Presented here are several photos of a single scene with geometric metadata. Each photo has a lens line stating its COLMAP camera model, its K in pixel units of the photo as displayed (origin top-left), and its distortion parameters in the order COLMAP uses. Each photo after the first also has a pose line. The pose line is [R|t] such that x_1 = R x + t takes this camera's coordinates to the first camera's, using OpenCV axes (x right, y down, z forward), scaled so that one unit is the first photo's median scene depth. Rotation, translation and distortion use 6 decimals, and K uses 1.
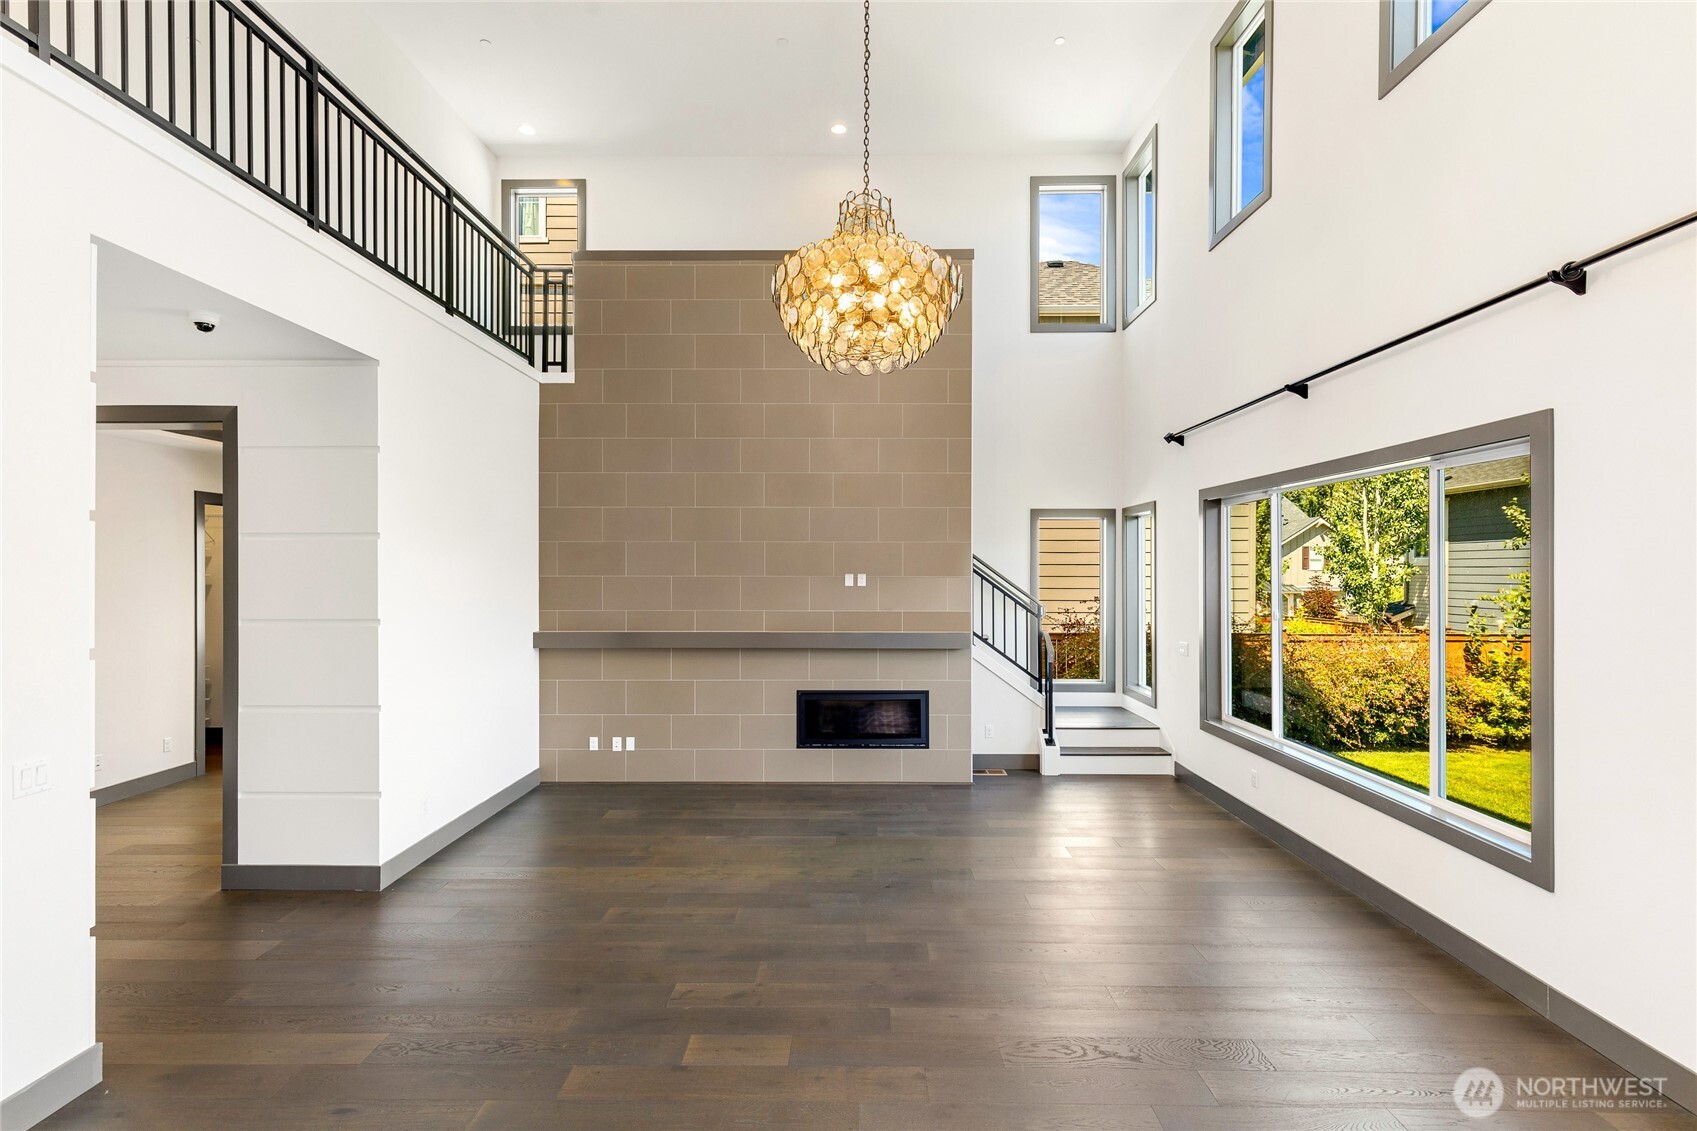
lens RADIAL K [[777.4, 0, 846.1], [0, 777.4, 571.8], [0, 0, 1]] dist [0.012819, 0.000795]
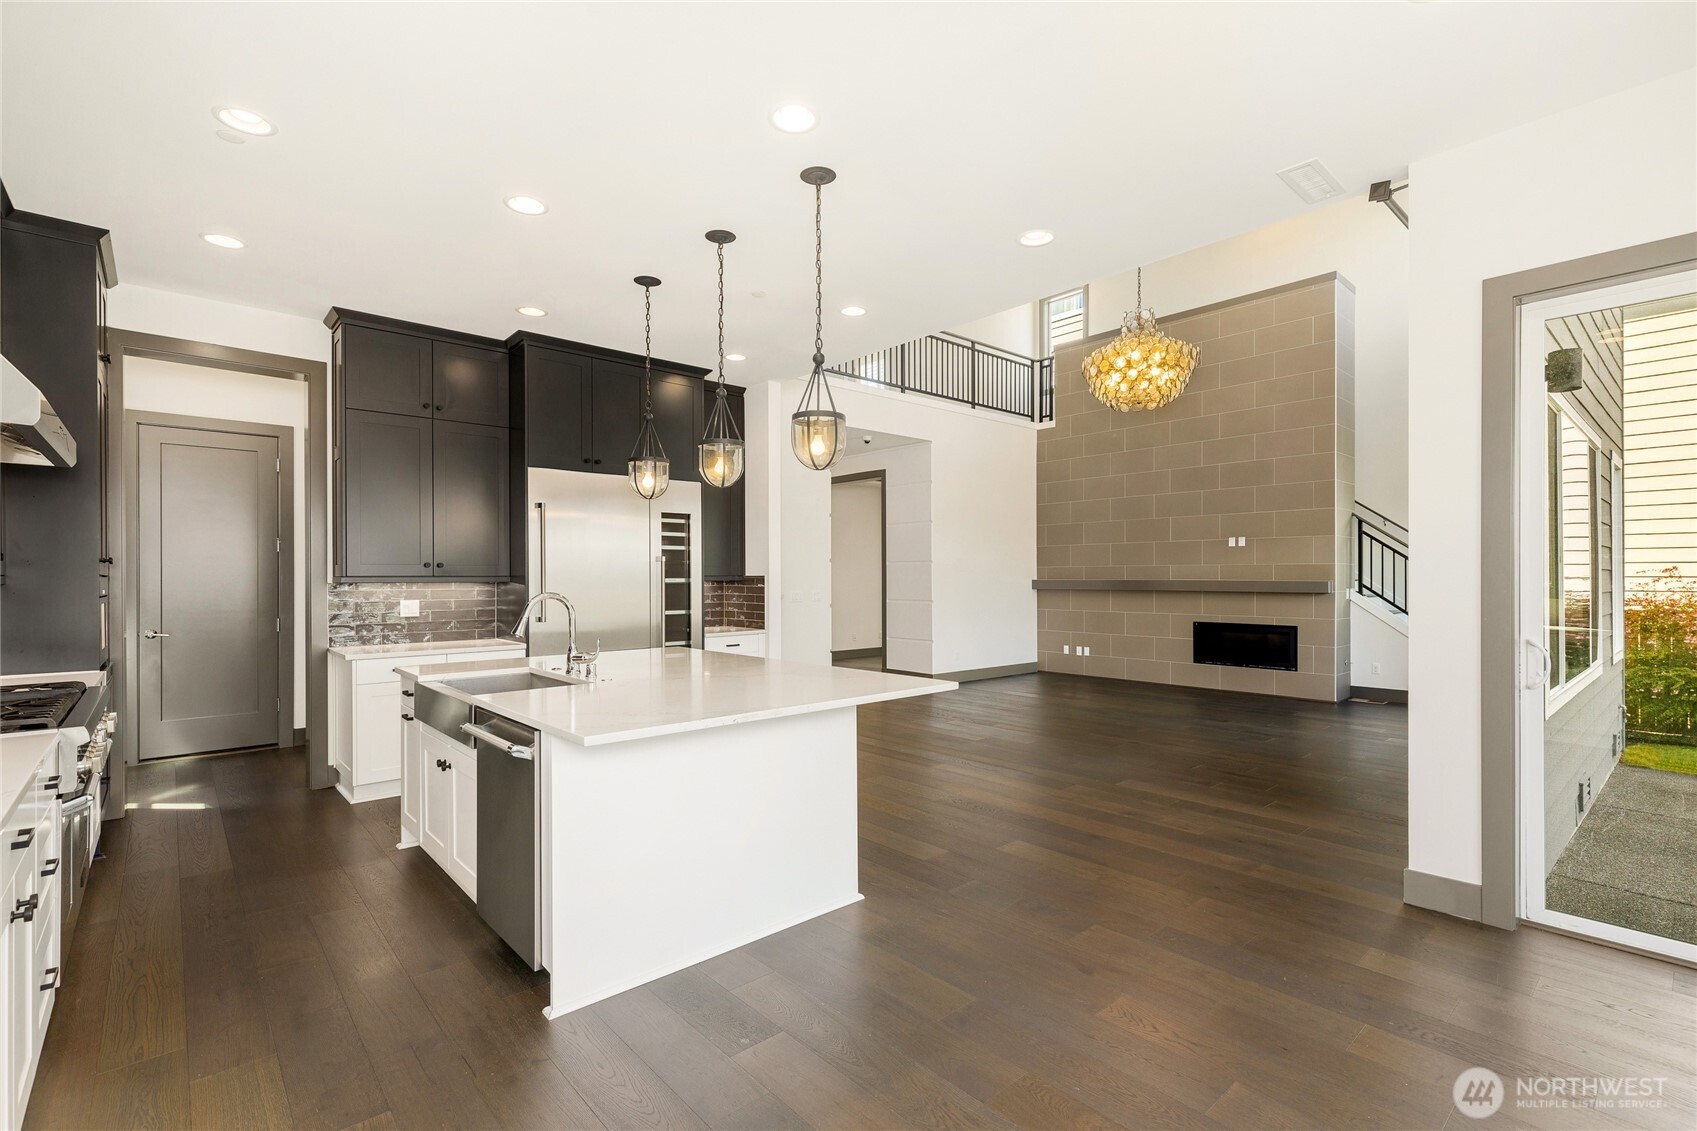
lens RADIAL K [[777.4, 0, 852.1], [0, 777.4, 574.0], [0, 0, 1]] dist [0.012819, 0.000795]
pose [[0.657306, -0.007391, -0.753587, 0.592760], [0.000677, 0.999957, -0.009217, 0.079486], [0.753623, 0.005548, 0.657283, -0.385647]]
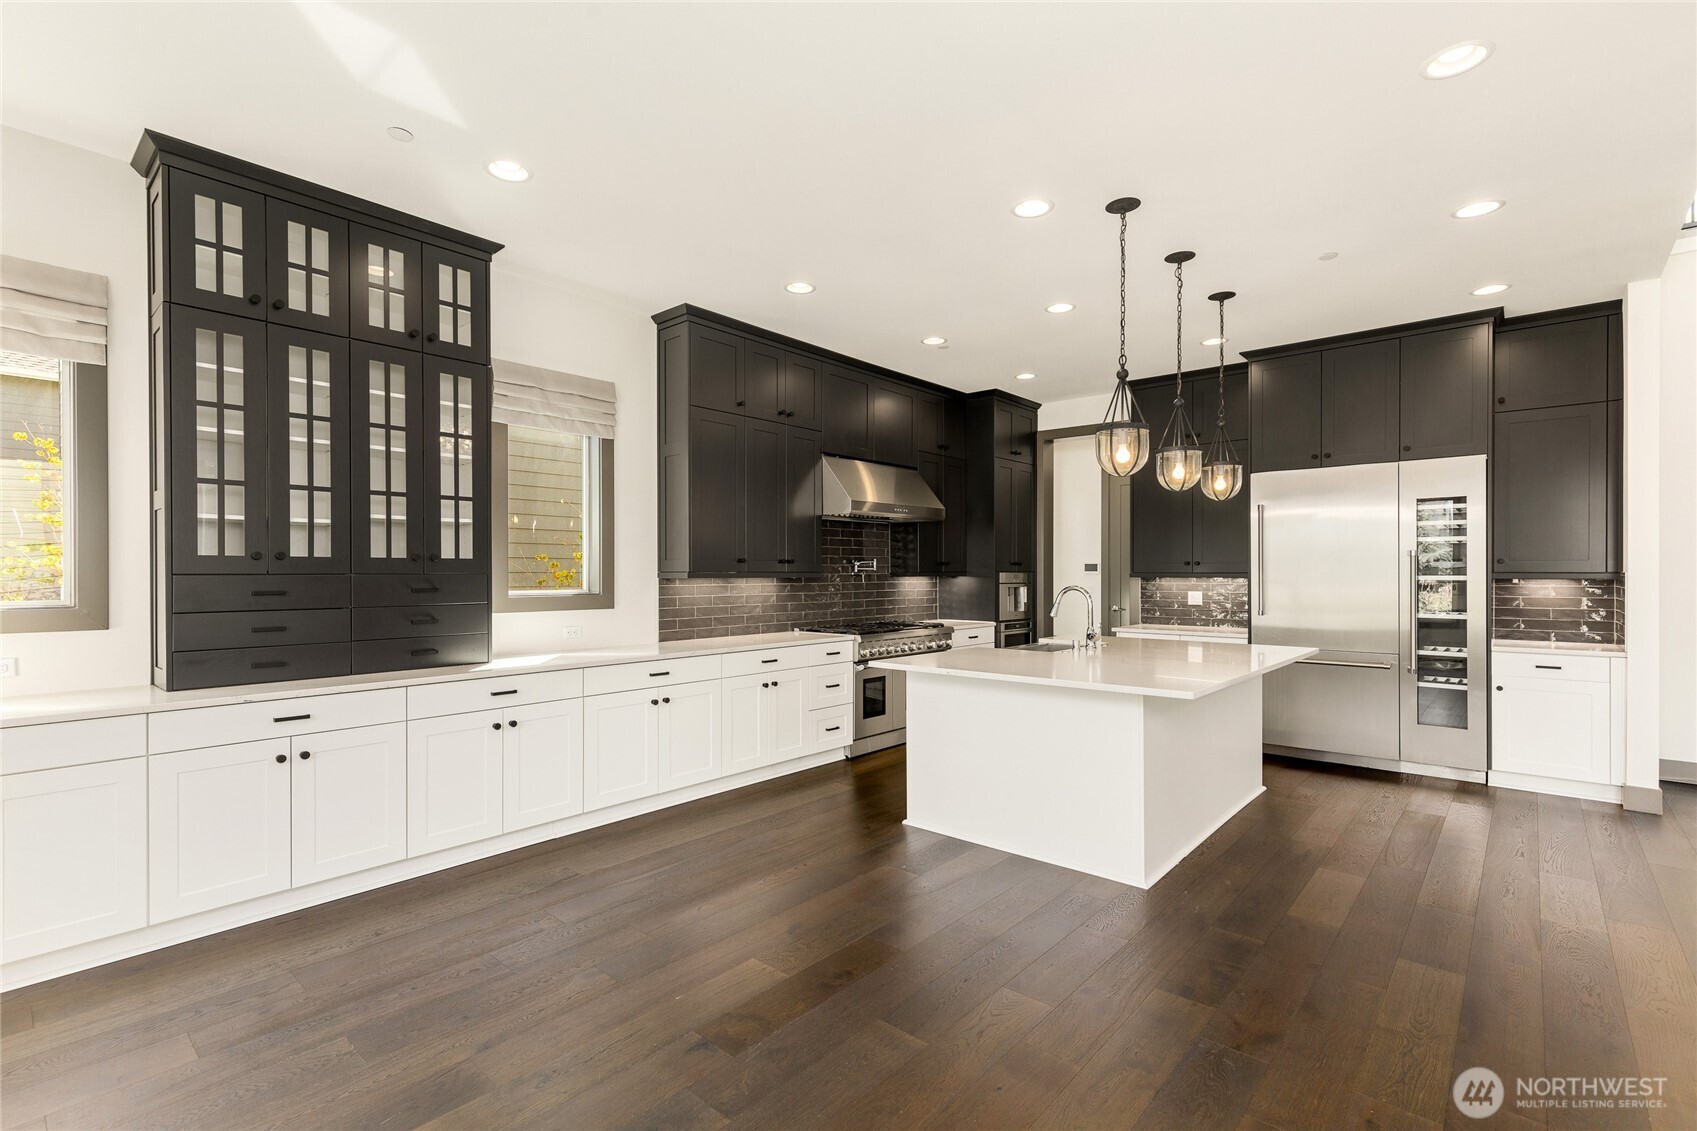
lens RADIAL K [[777.4, 0, 846.4], [0, 777.4, 575.3], [0, 0, 1]] dist [0.012819, 0.000795]
pose [[-0.649076, 0.001744, -0.760721, 0.778778], [0.003149, 0.999995, -0.000394, 0.076647], [0.760717, -0.002651, -0.649078, 0.248422]]
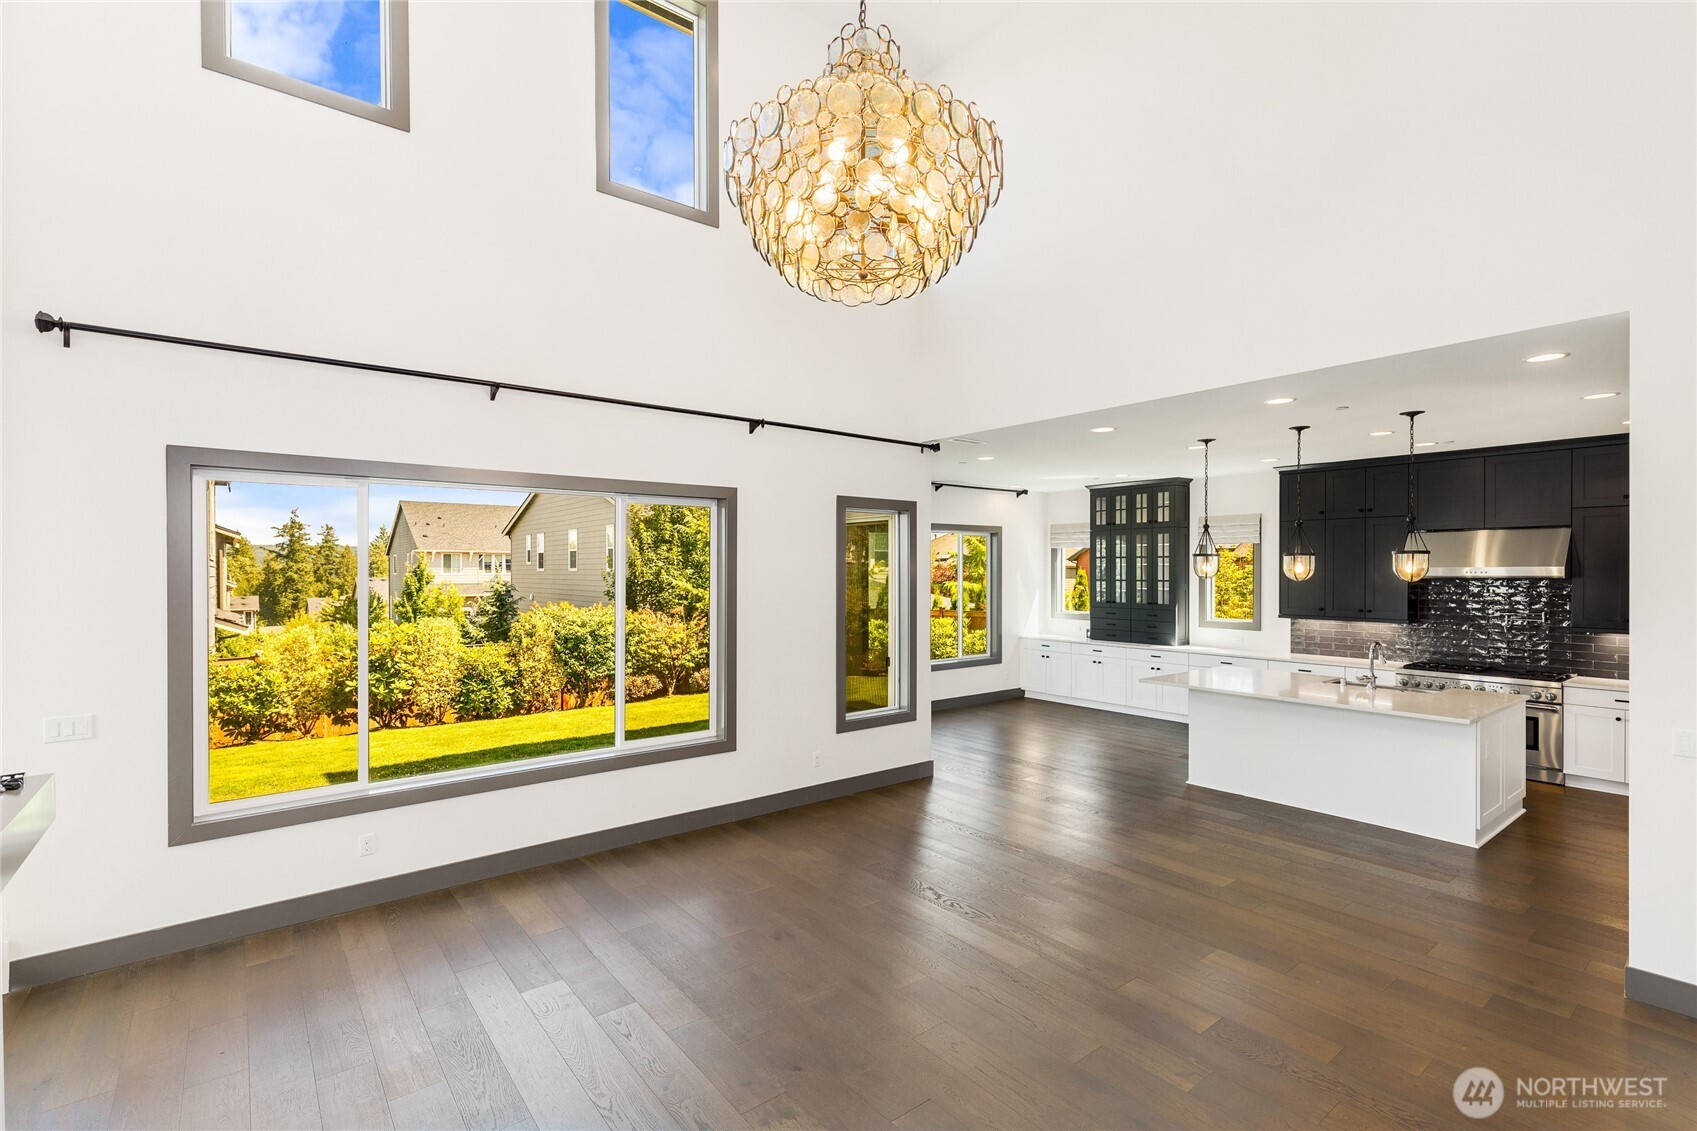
lens RADIAL K [[777.4, 0, 844.9], [0, 777.4, 573.2], [0, 0, 1]] dist [0.012819, 0.000795]
pose [[-0.628949, -0.006480, 0.777420, -0.508779], [-0.002697, 0.999977, 0.006153, -0.023477], [-0.777442, 0.001773, -0.628952, 1.277944]]
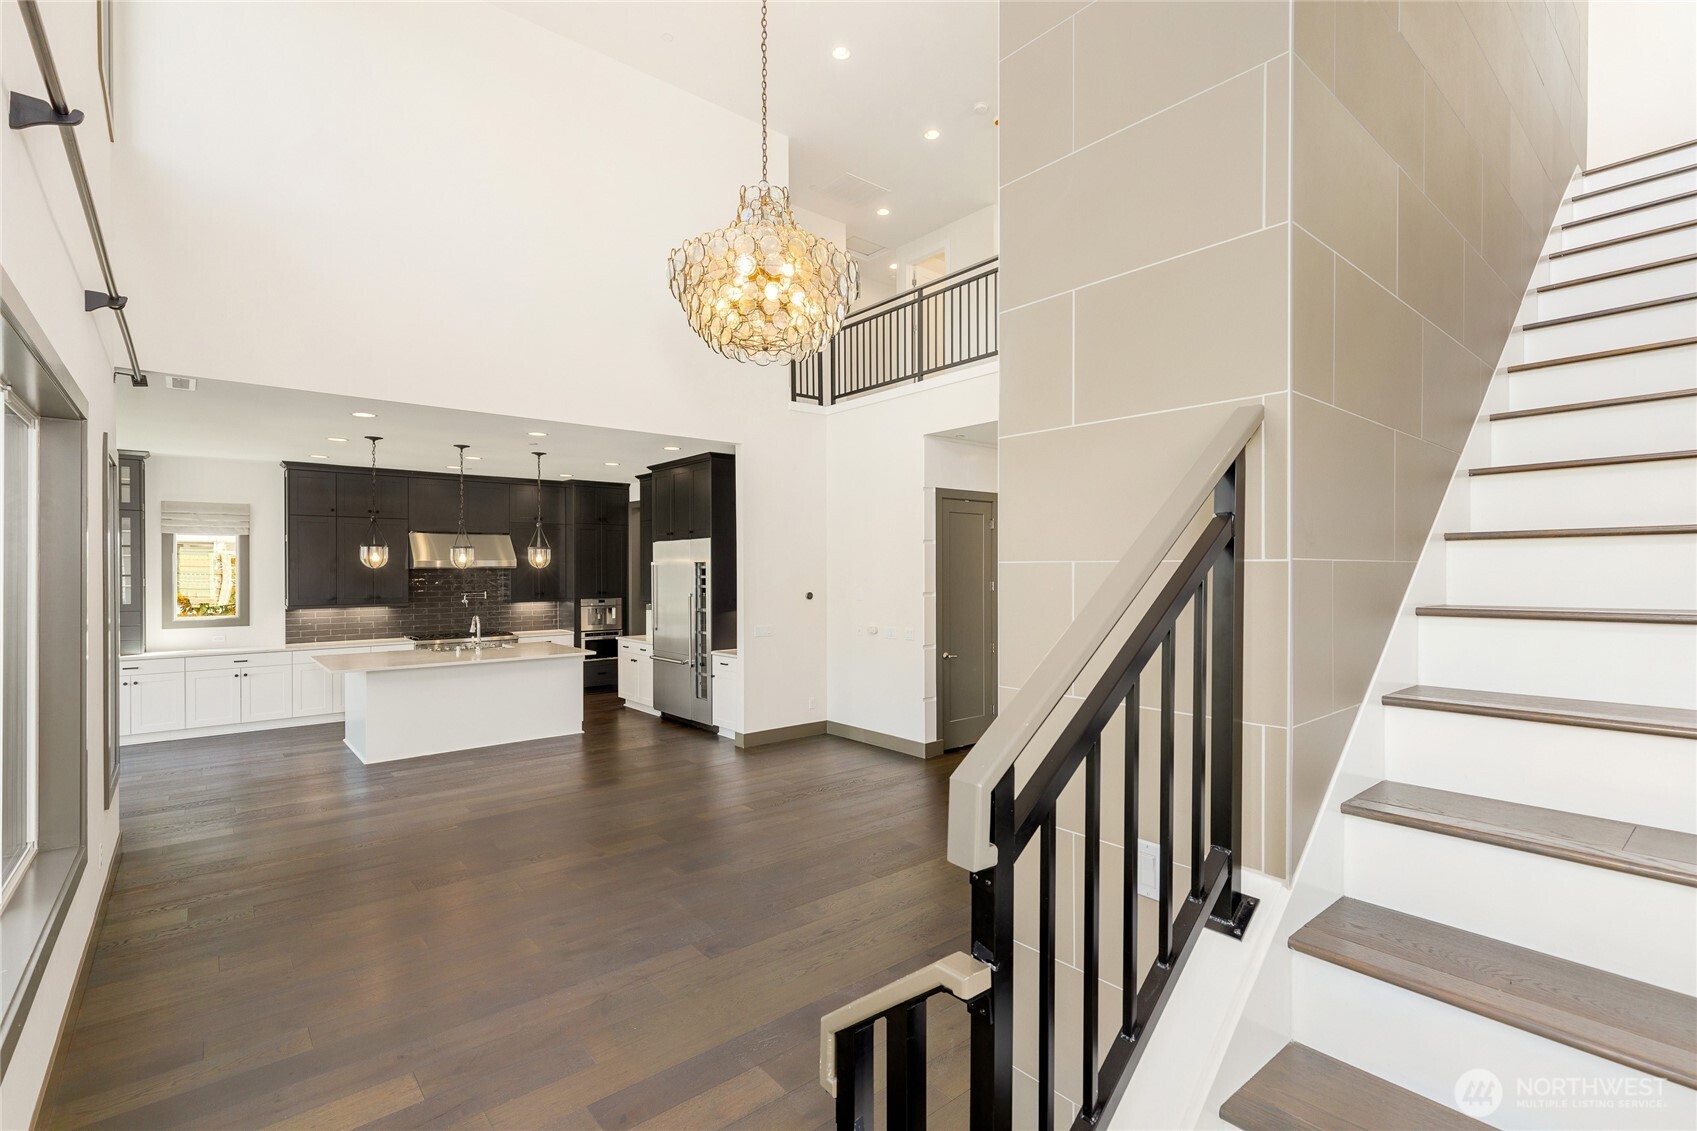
lens RADIAL K [[777.4, 0, 837.1], [0, 777.4, 564.0], [0, 0, 1]] dist [0.012819, 0.000795]
pose [[-0.758164, -0.003542, -0.652054, 0.406090], [0.007354, 0.999875, -0.013981, 0.013344], [0.652022, -0.015395, -0.758044, 1.570689]]
